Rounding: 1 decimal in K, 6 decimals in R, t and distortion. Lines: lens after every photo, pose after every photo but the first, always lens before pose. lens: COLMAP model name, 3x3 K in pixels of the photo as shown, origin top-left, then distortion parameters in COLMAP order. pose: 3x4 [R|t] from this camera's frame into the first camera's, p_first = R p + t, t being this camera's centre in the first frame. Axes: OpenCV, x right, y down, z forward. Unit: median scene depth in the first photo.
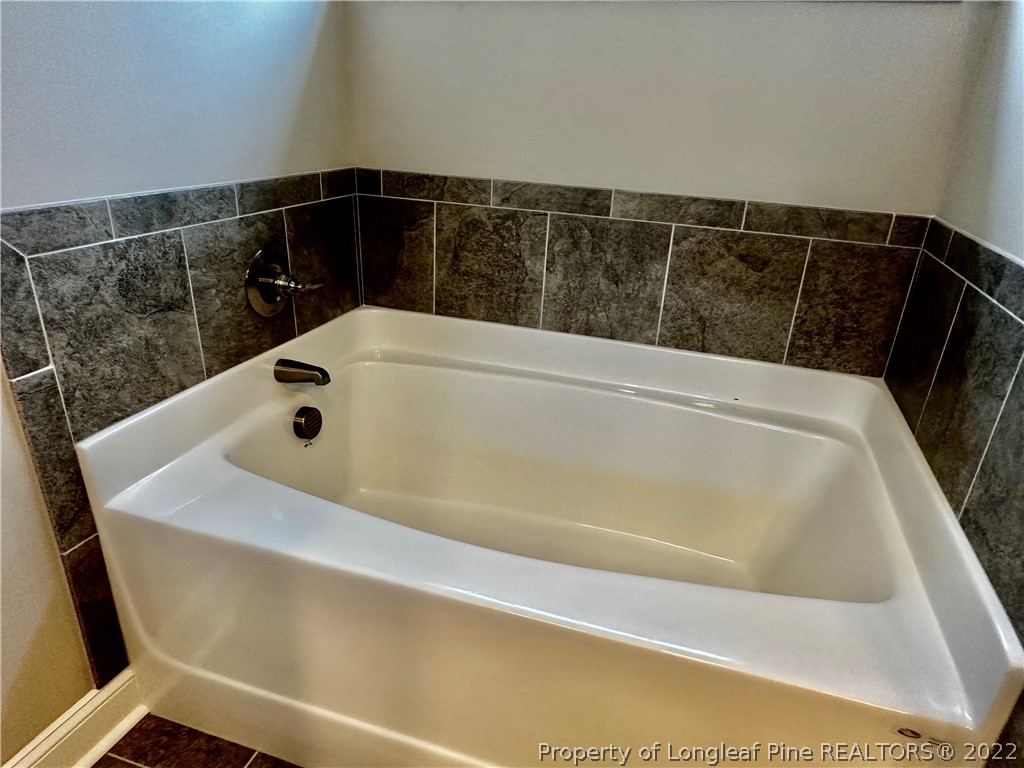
lens RADIAL K [[673.8, 0, 510.0], [0, 673.8, 387.8], [0, 0, 1]] dist [0.009534, 0.001094]
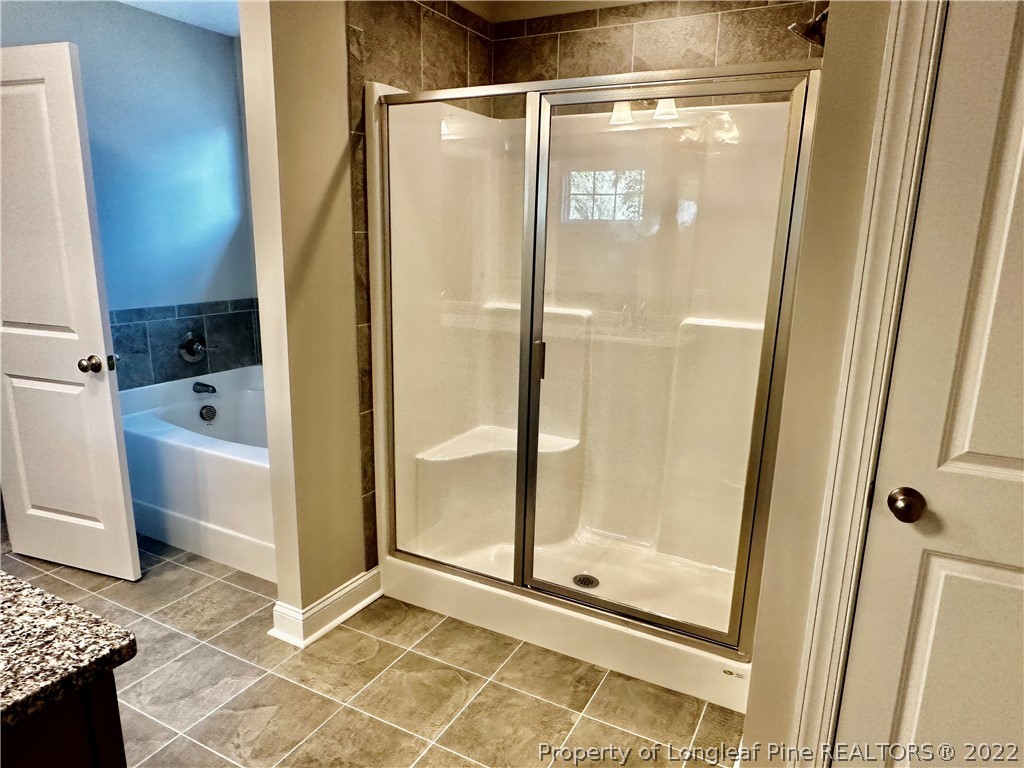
lens RADIAL K [[673.8, 0, 516.4], [0, 673.8, 385.7], [0, 0, 1]] dist [0.009534, 0.001094]
pose [[0.984382, 0.011412, -0.175675, 1.140532], [-0.043104, 0.983147, -0.177664, 0.335722], [0.170687, 0.182462, 0.968284, -1.008655]]
